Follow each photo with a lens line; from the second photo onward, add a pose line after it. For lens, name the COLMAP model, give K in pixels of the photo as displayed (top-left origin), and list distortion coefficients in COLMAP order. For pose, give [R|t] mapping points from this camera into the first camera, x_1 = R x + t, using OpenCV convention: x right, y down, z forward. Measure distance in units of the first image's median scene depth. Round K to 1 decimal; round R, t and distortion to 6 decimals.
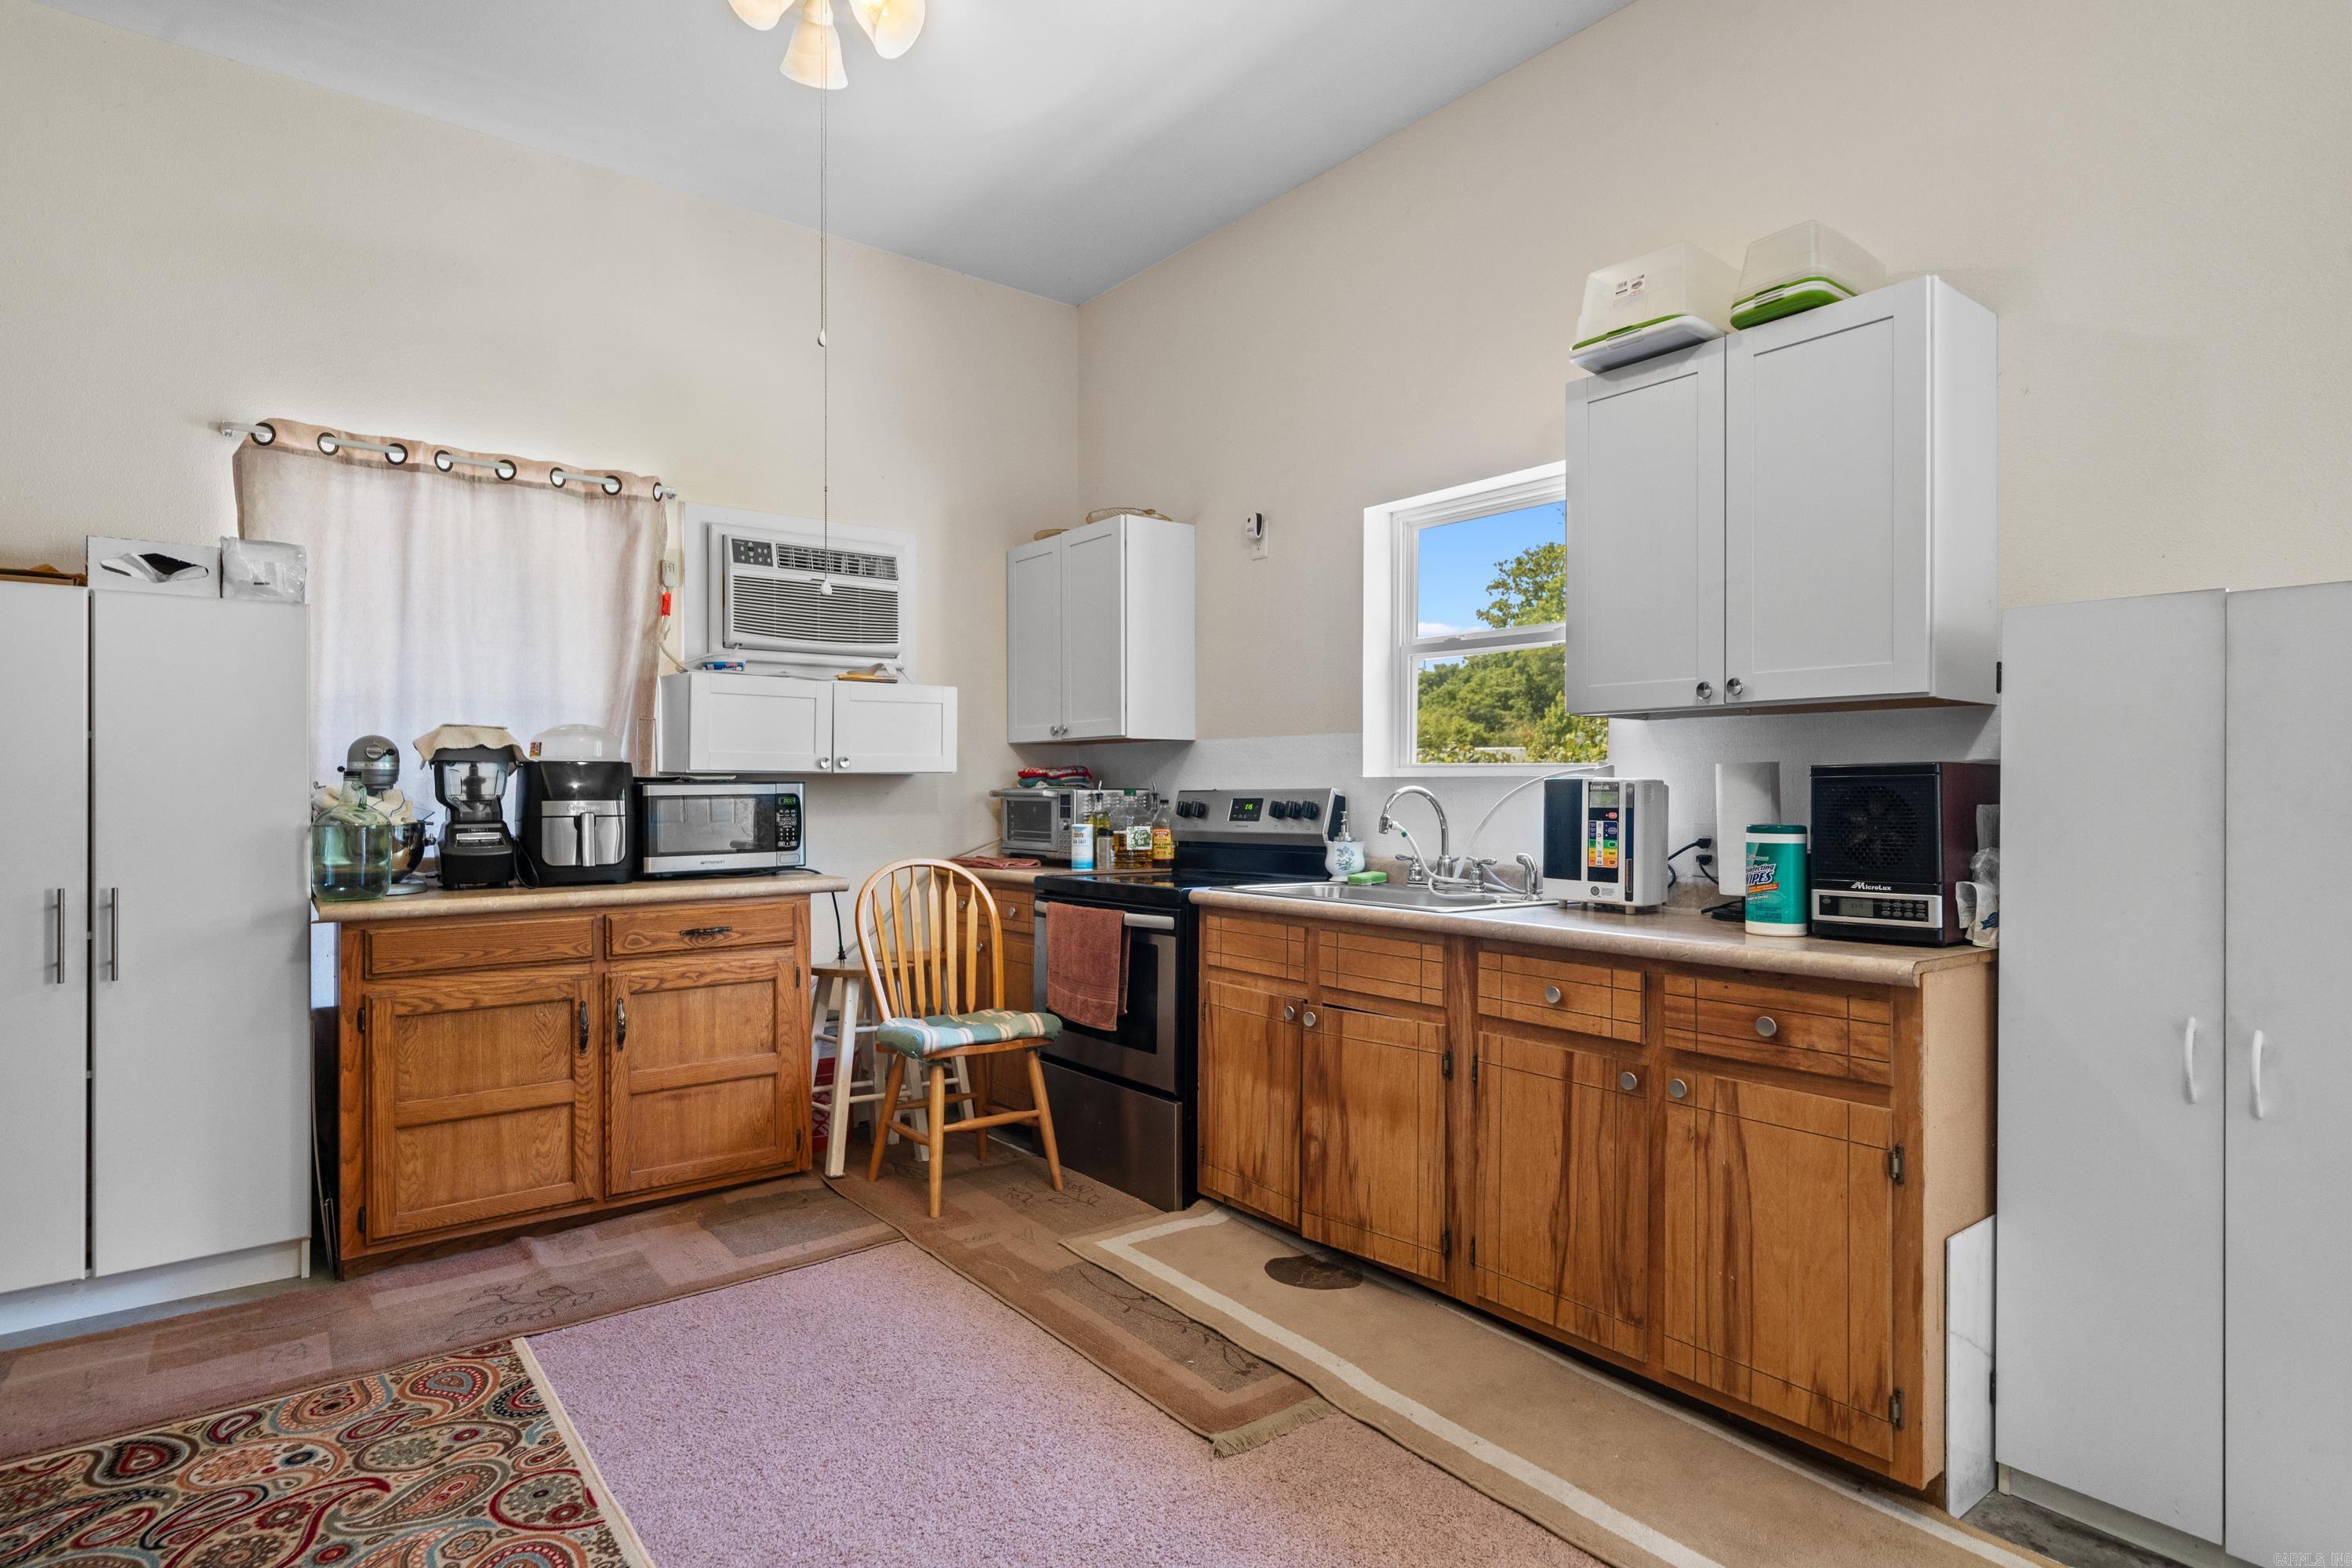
lens RADIAL K [[1215.7, 0, 1170.1], [0, 1215.7, 782.5], [0, 0, 1]] dist [0.000608, 0.001216]
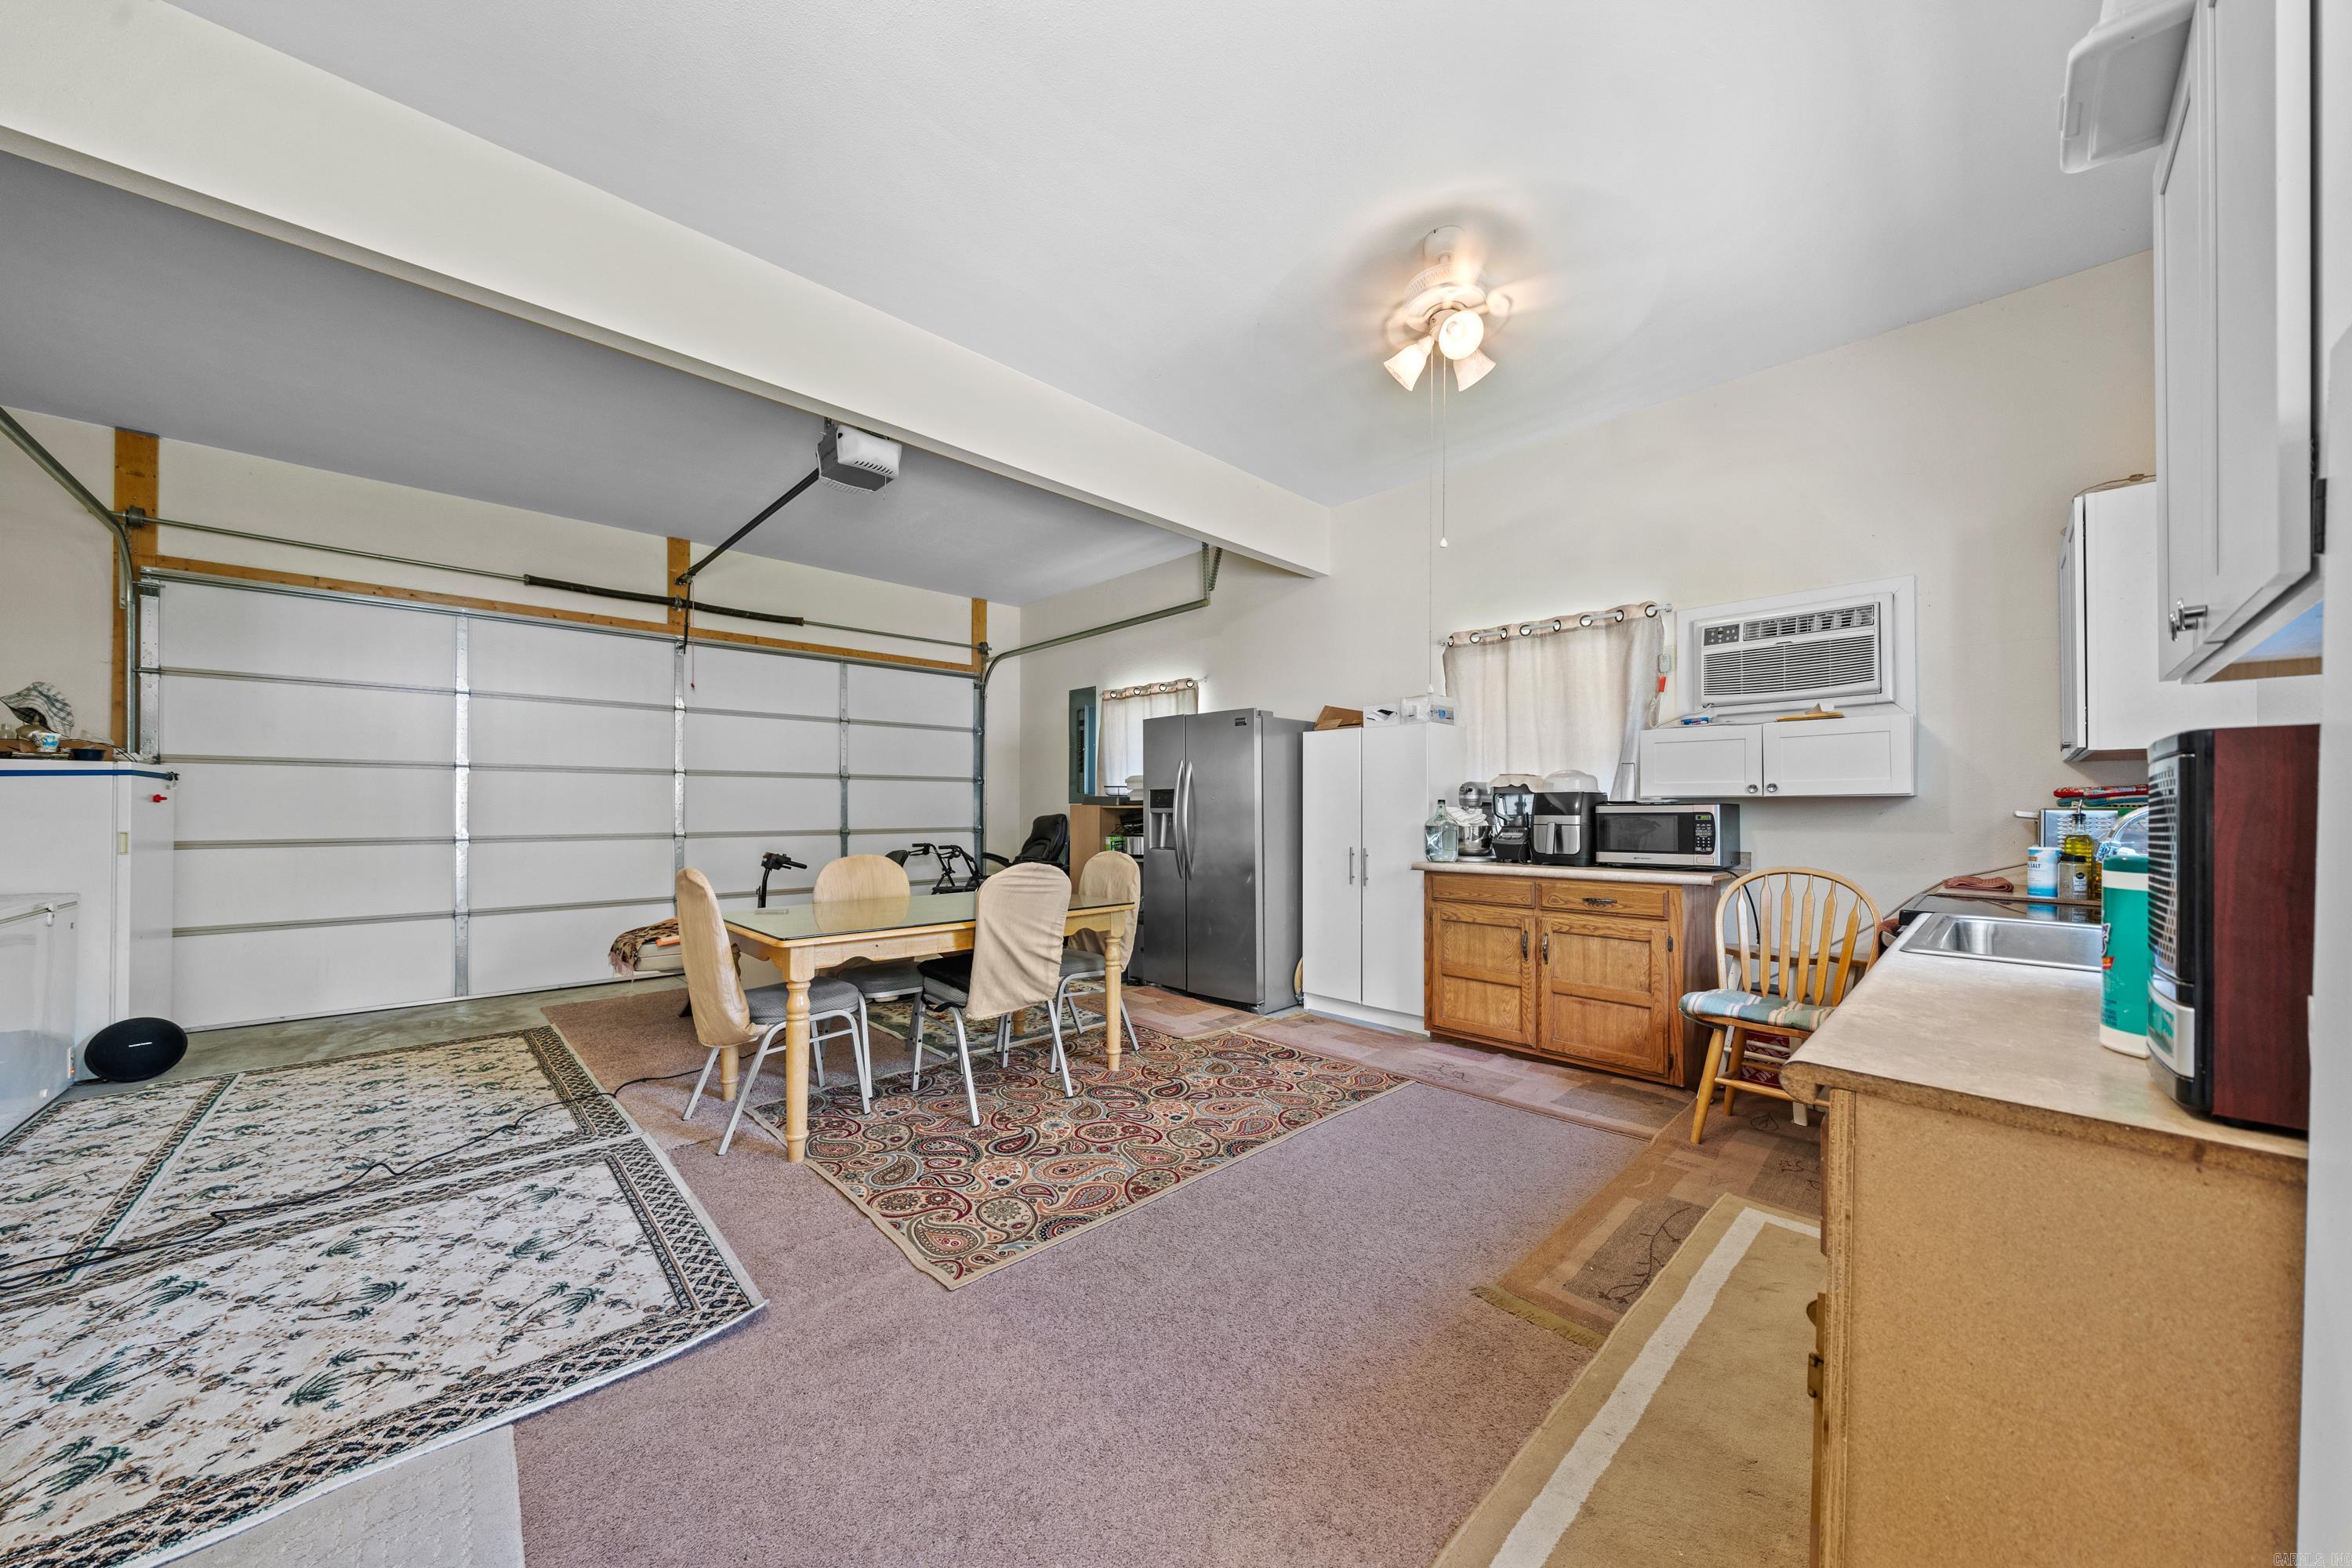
lens RADIAL K [[797.3, 0, 1168.7], [0, 797.3, 794.1], [0, 0, 1]] dist [-0.002098, -0.000139]
pose [[0.105578, -0.017091, -0.994264, 0.567237], [0.004202, 0.999851, -0.016741, 0.001342], [0.994402, -0.002410, 0.105634, 0.349151]]
